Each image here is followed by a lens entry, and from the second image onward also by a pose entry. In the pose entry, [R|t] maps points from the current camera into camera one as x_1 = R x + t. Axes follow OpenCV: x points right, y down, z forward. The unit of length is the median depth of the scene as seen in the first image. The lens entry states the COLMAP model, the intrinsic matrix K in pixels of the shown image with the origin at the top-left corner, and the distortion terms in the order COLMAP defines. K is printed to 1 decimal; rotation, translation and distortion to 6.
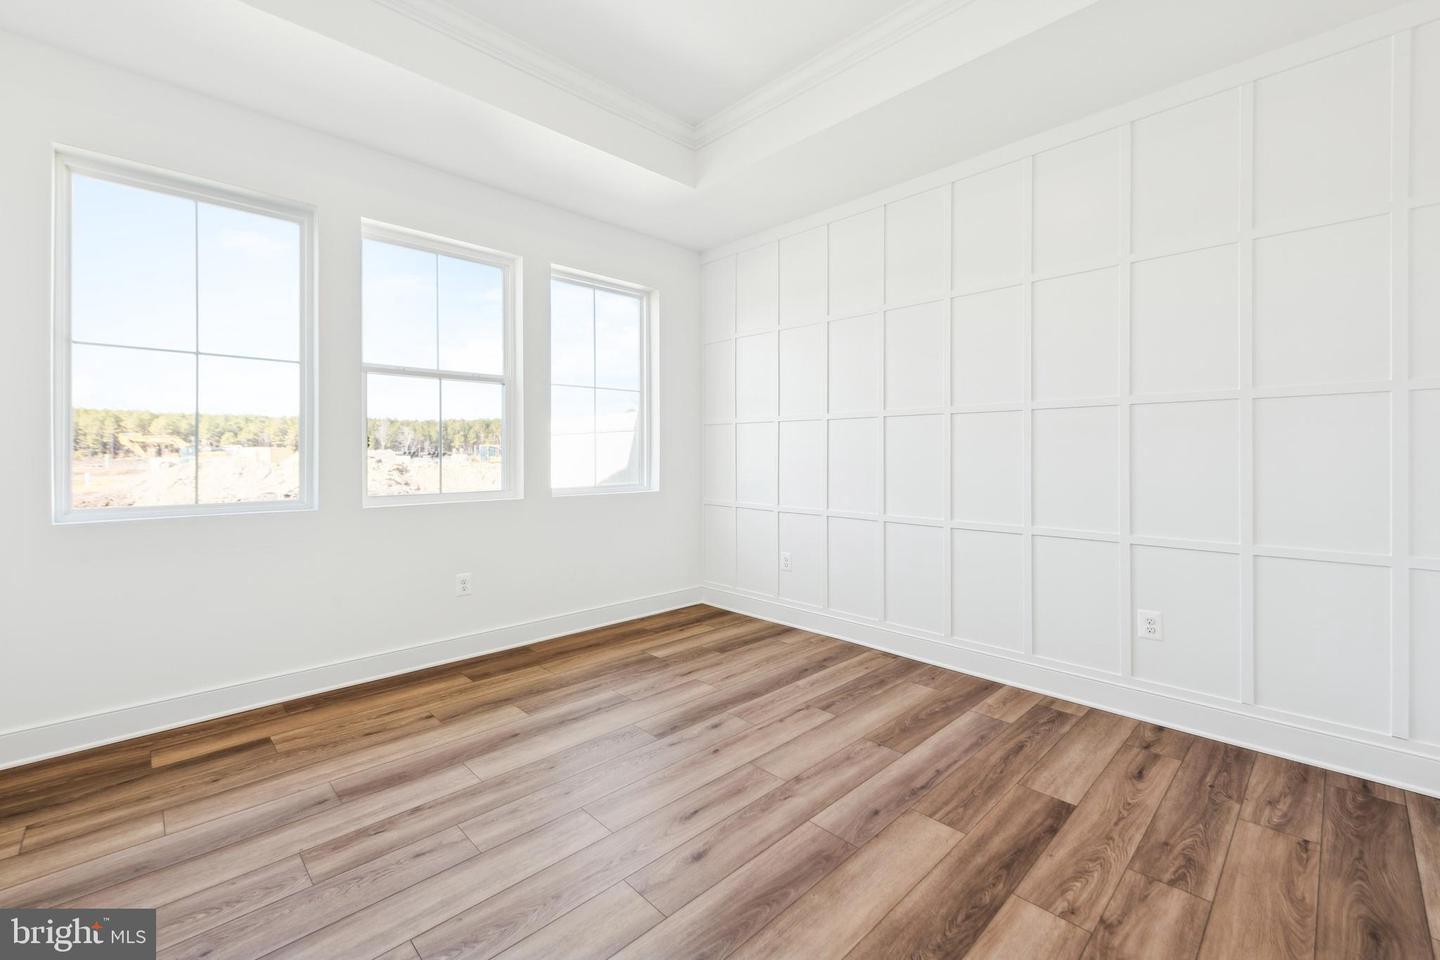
lens RADIAL K [[615.7, 0, 711.8], [0, 615.7, 457.3], [0, 0, 1]] dist [0.021060, -0.007309]
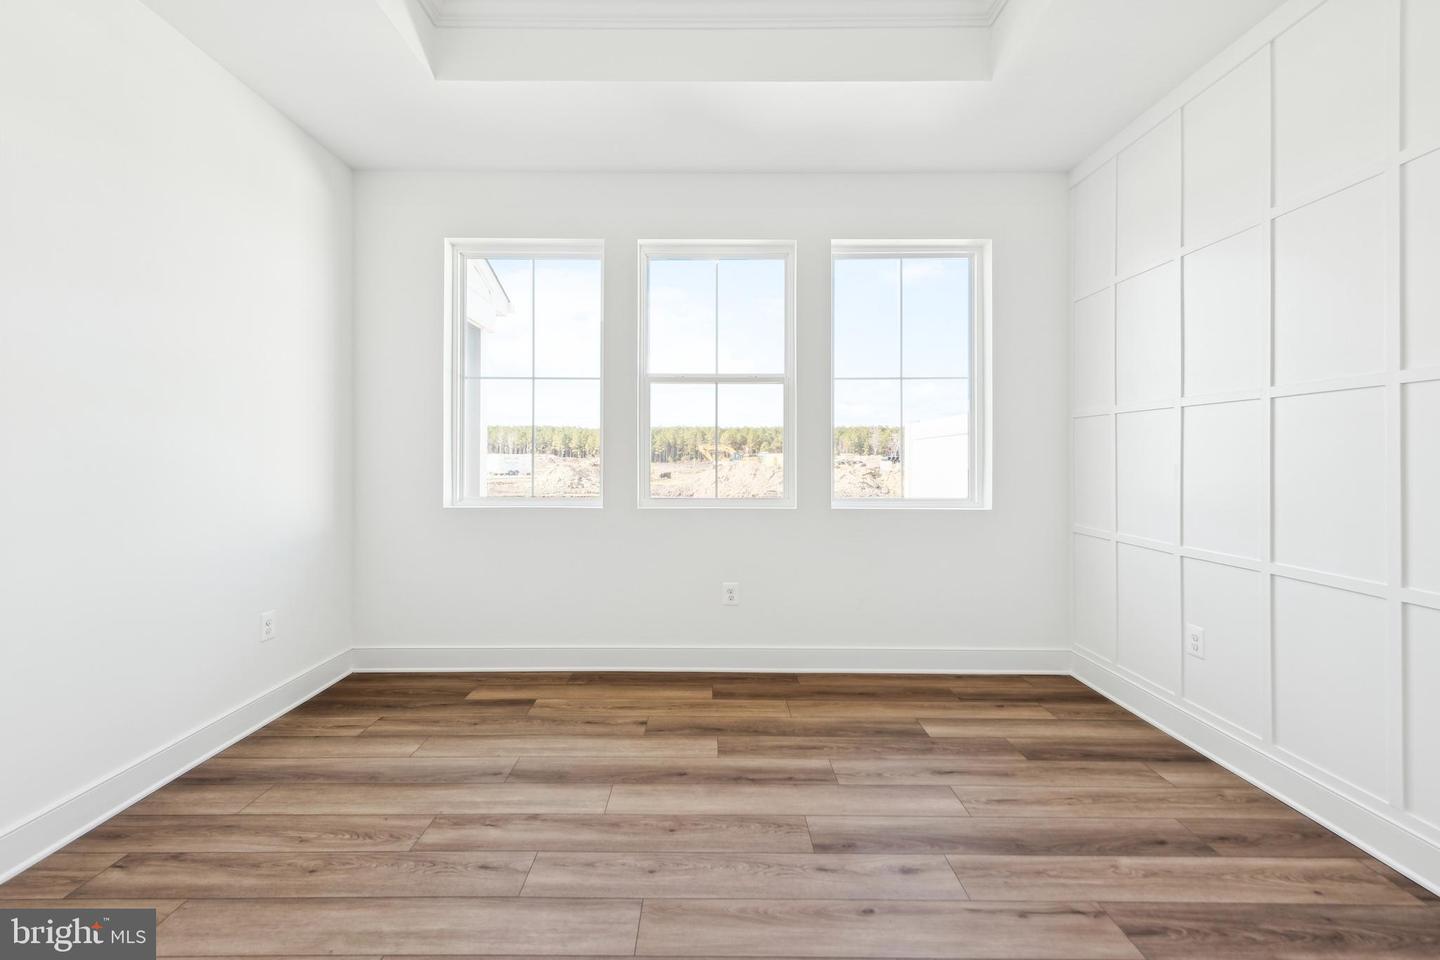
lens RADIAL K [[615.7, 0, 711.8], [0, 615.7, 457.3], [0, 0, 1]] dist [0.021060, -0.007309]
pose [[0.712484, 0.001097, -0.701688, 0.266492], [-0.007389, 0.999955, -0.005940, -0.001706], [0.701649, 0.009417, 0.712460, 0.309688]]
